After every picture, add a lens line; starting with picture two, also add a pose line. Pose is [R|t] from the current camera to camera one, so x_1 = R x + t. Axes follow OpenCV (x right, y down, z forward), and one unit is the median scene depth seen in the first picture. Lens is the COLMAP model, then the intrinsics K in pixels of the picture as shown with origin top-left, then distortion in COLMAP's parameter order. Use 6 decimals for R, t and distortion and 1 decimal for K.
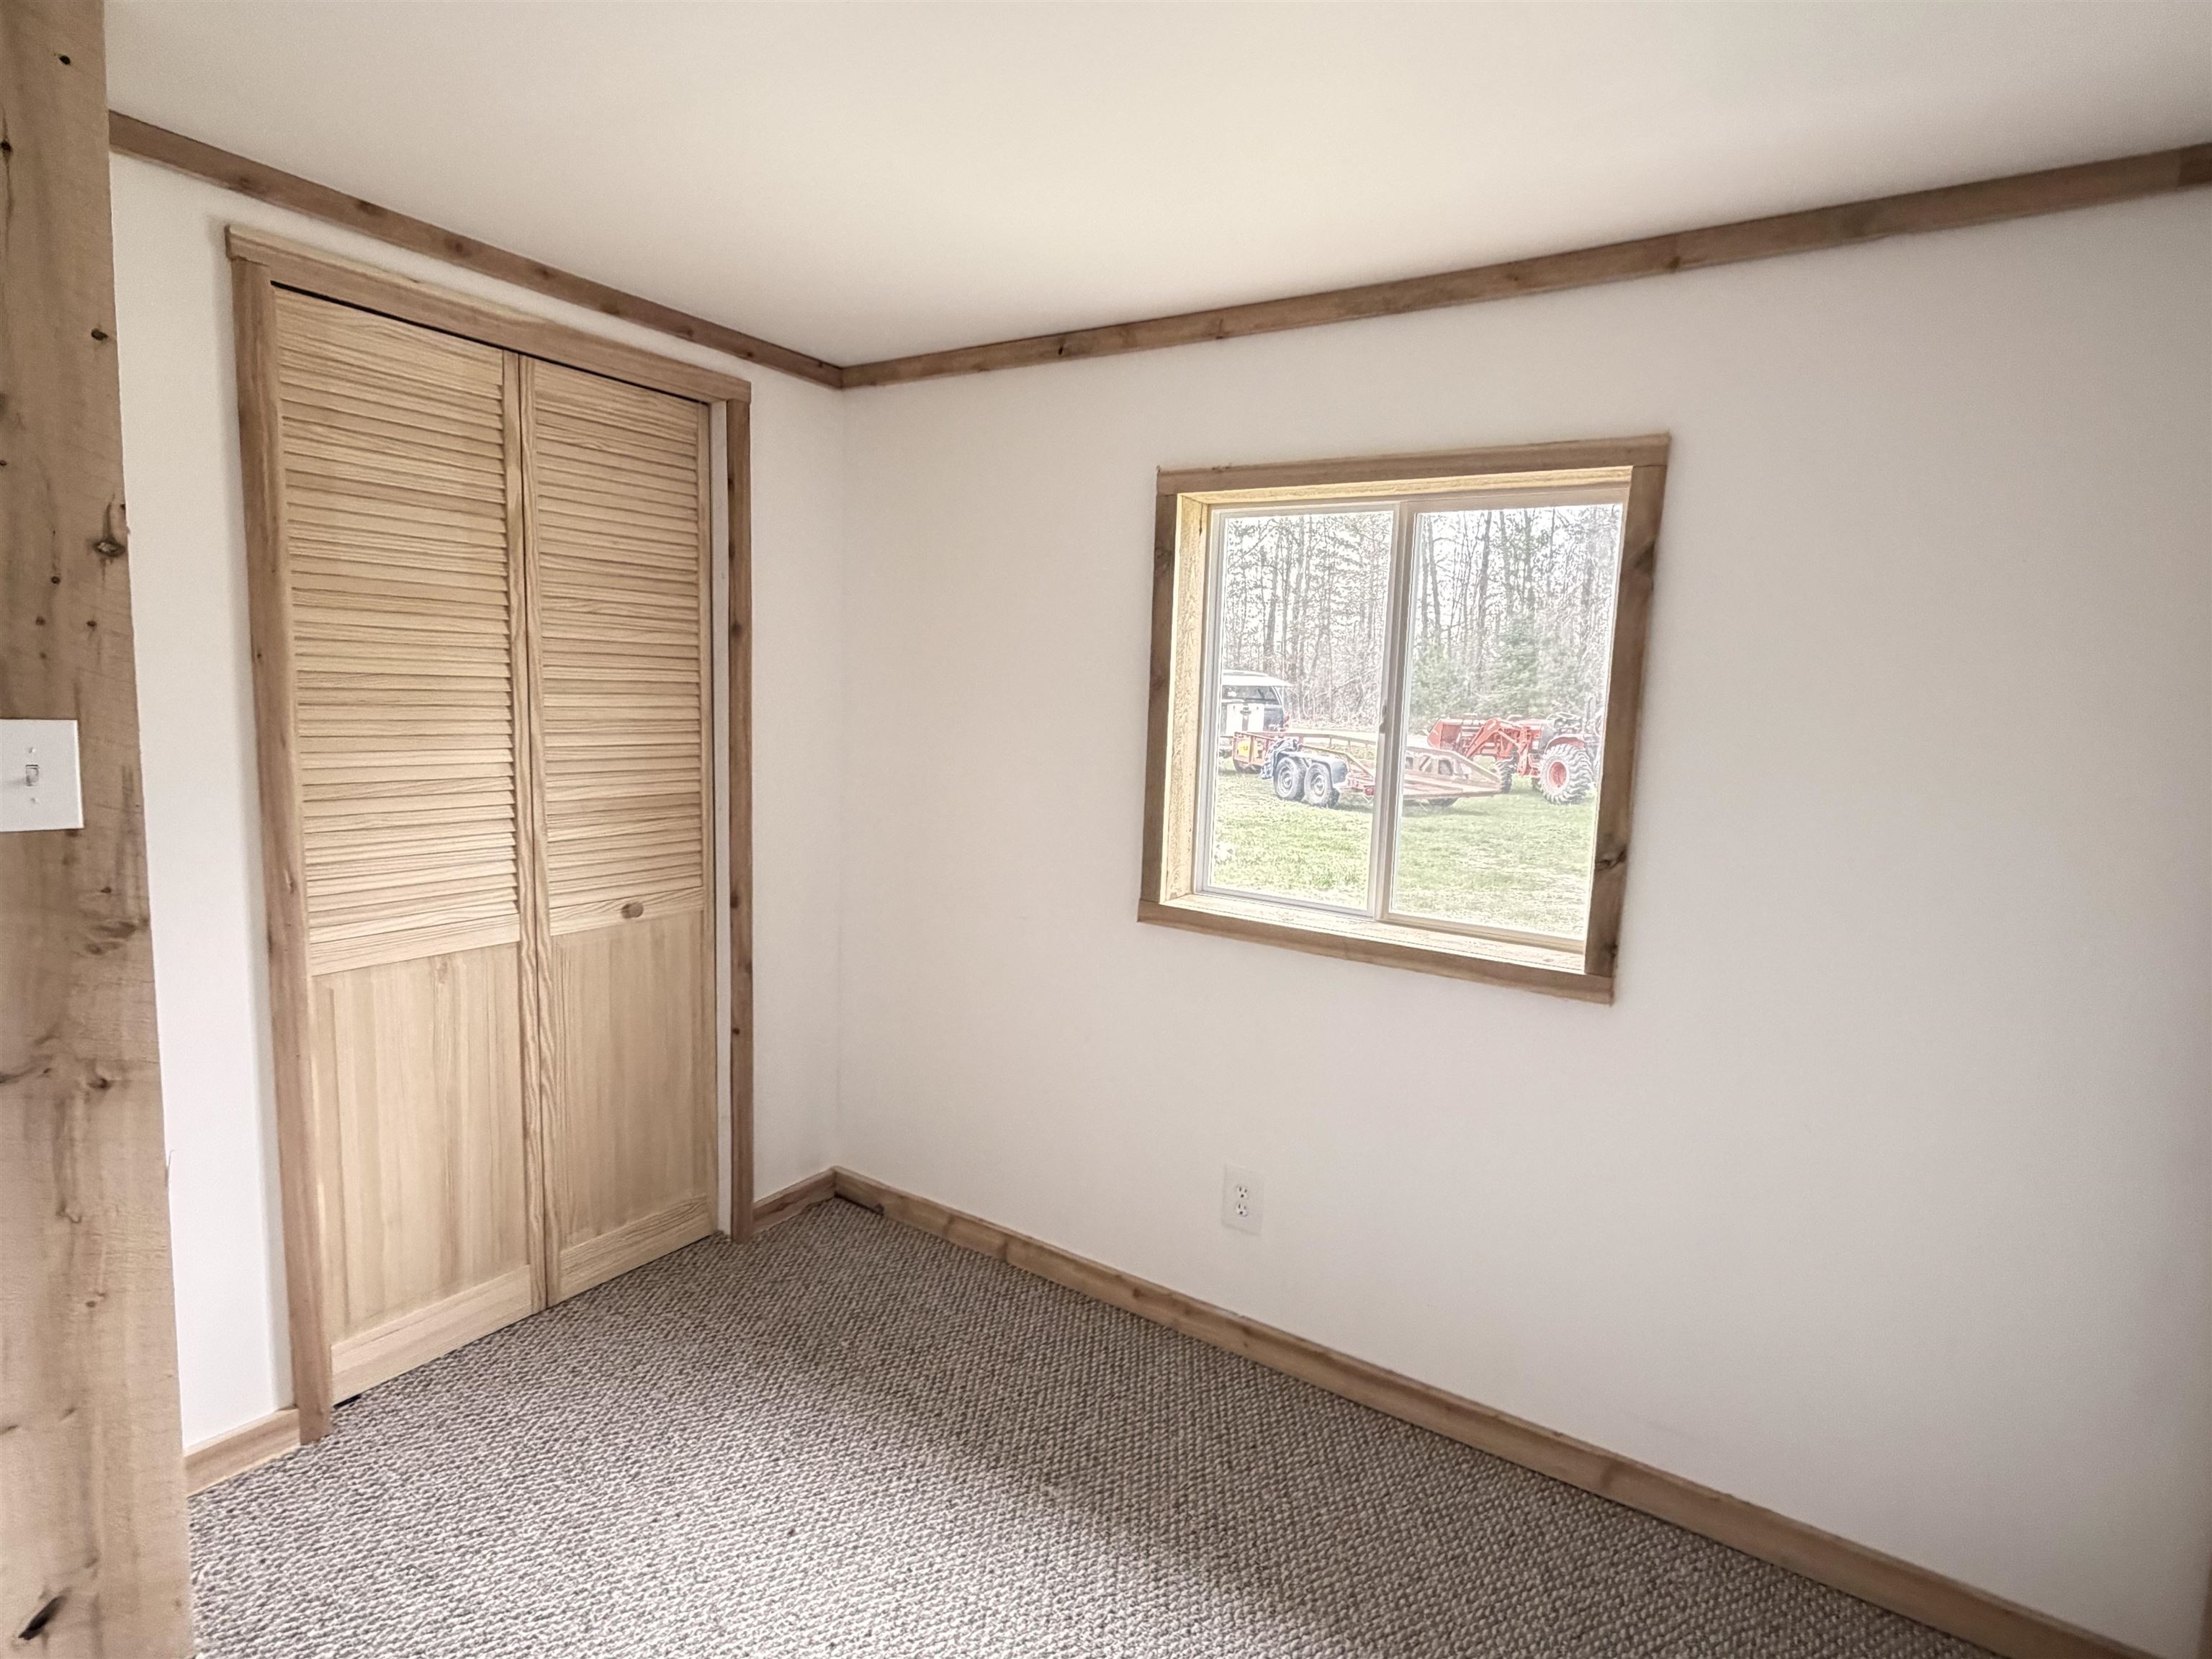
lens RADIAL K [[1141.2, 0, 1106.0], [0, 1141.2, 829.5], [0, 0, 1]] dist [-0.001037, 0.000388]
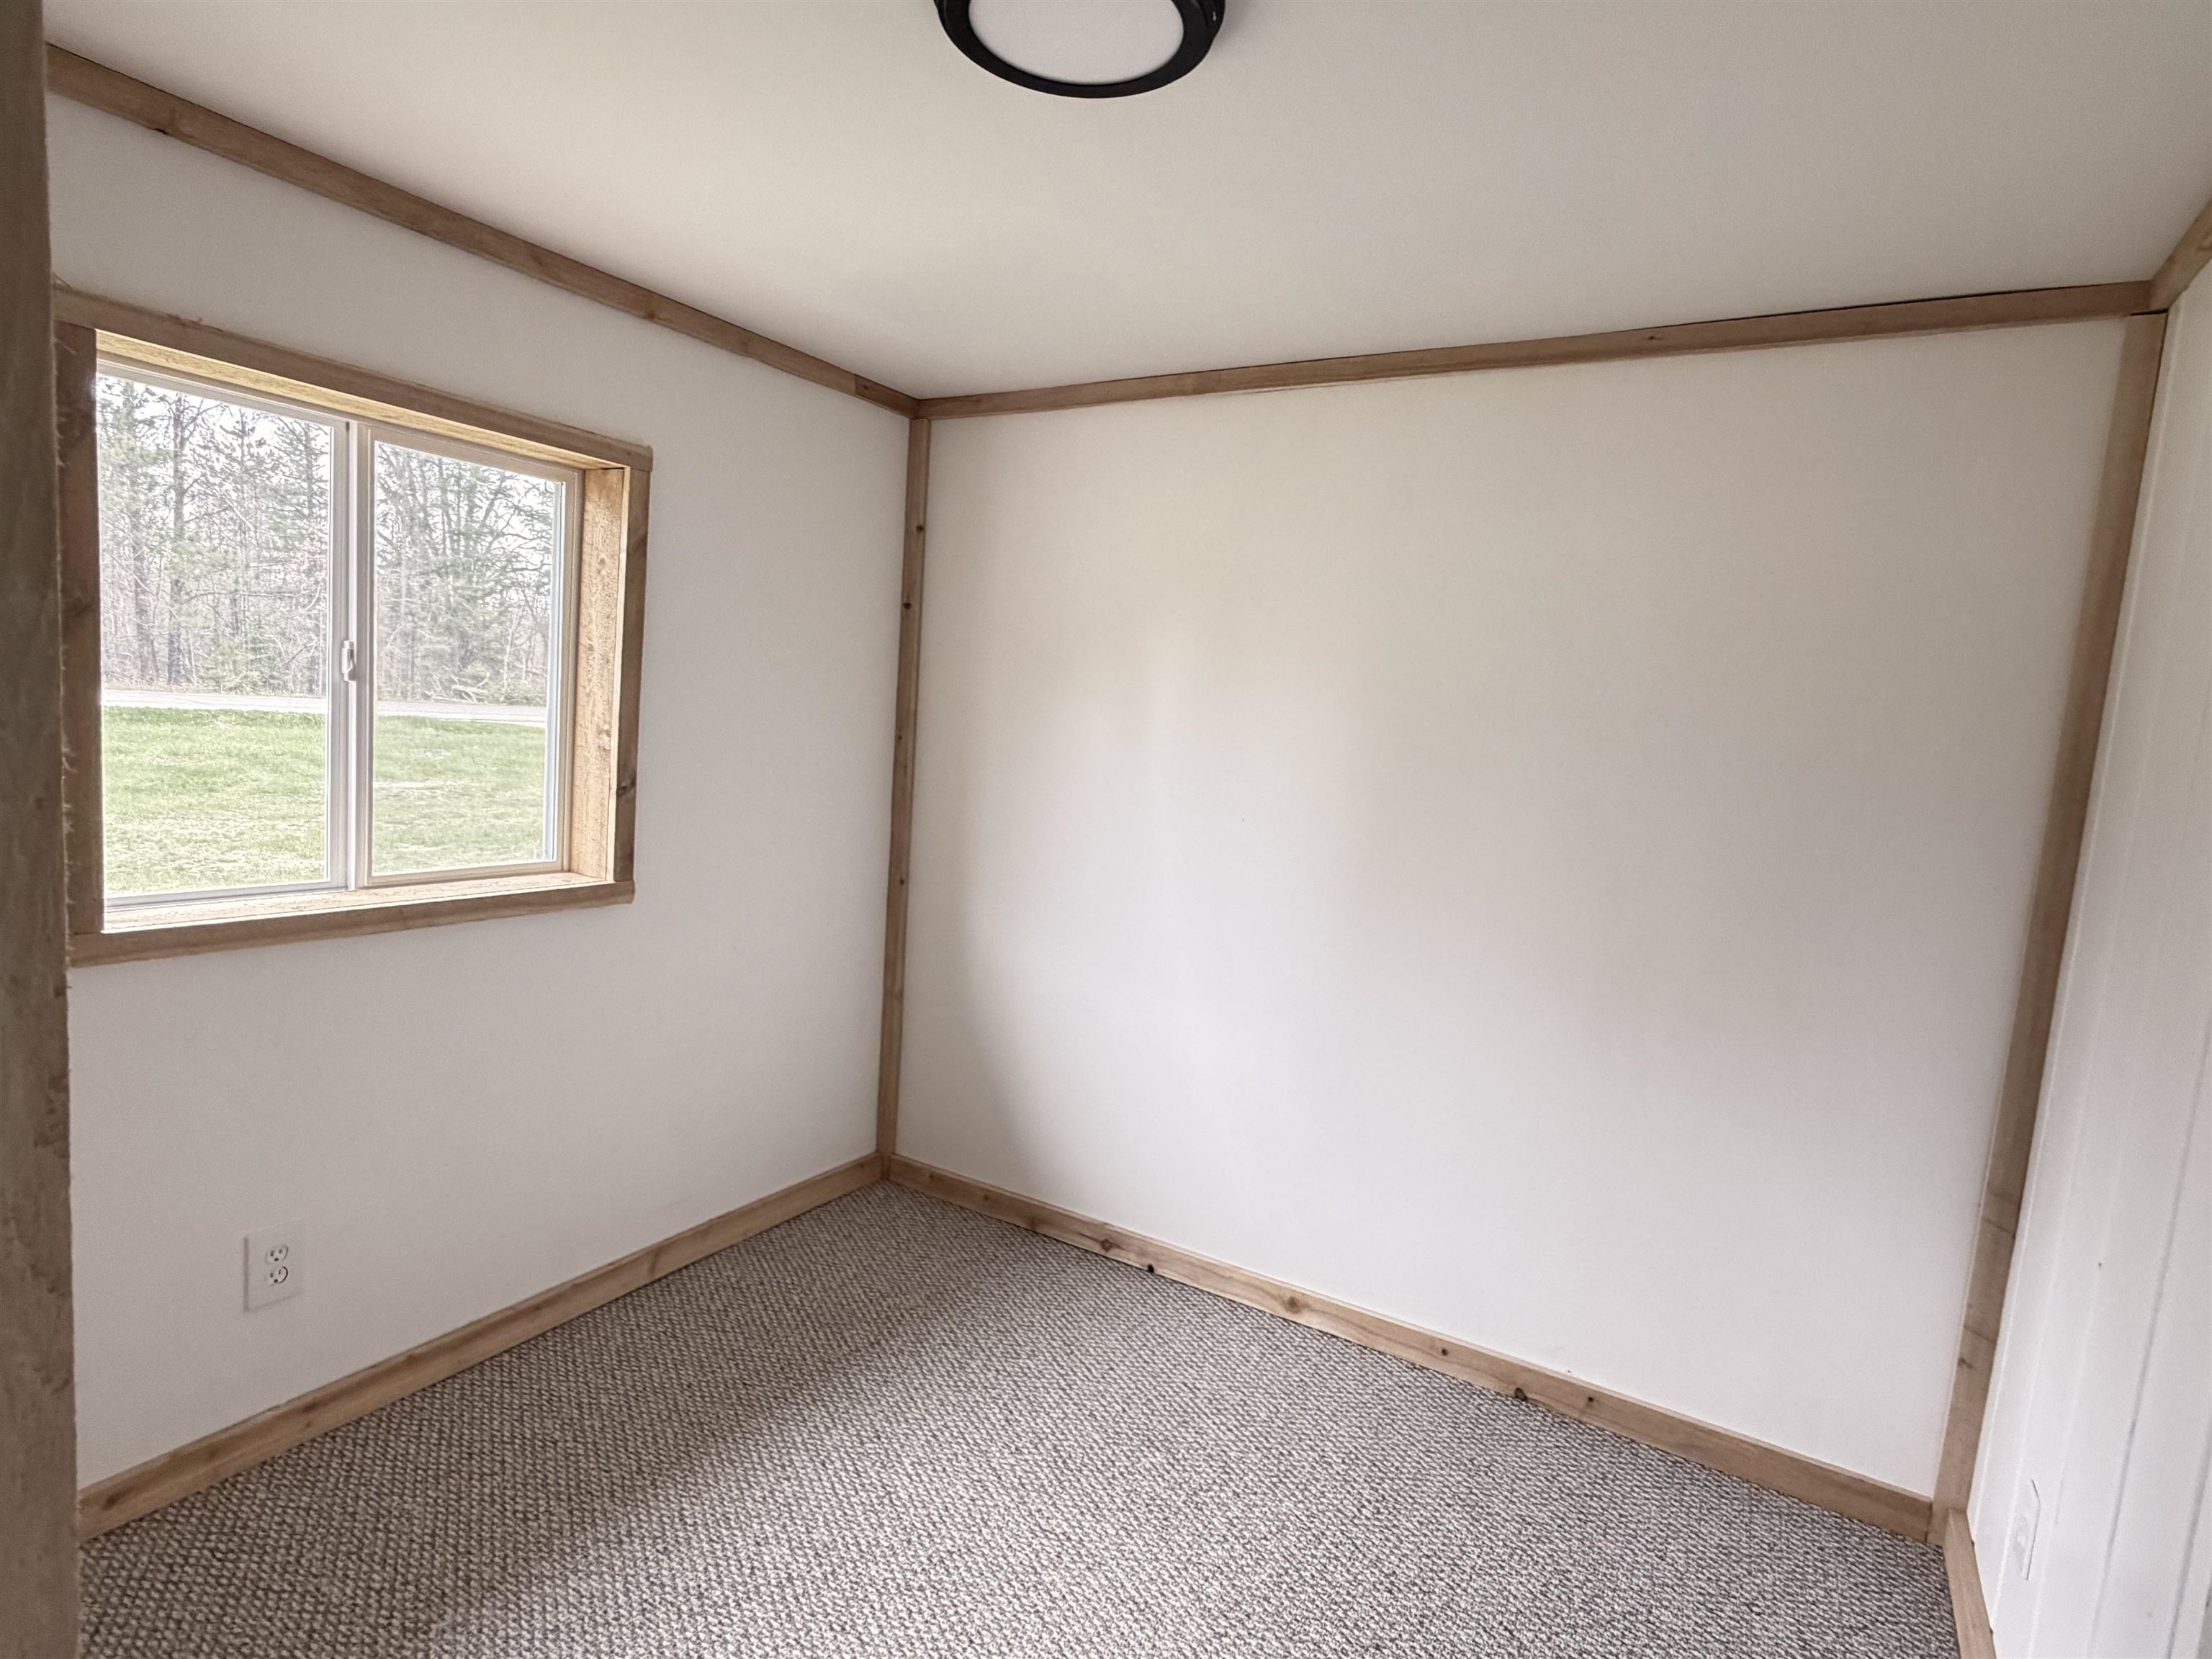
lens RADIAL K [[1151.3, 0, 1095.8], [0, 1151.3, 832.7], [0, 0, 1]] dist [-0.002627, 0.001660]
pose [[-0.037897, -0.150009, 0.987958, -0.791493], [0.050890, 0.987096, 0.151830, -0.084889], [-0.997985, 0.056031, -0.029774, 0.516972]]
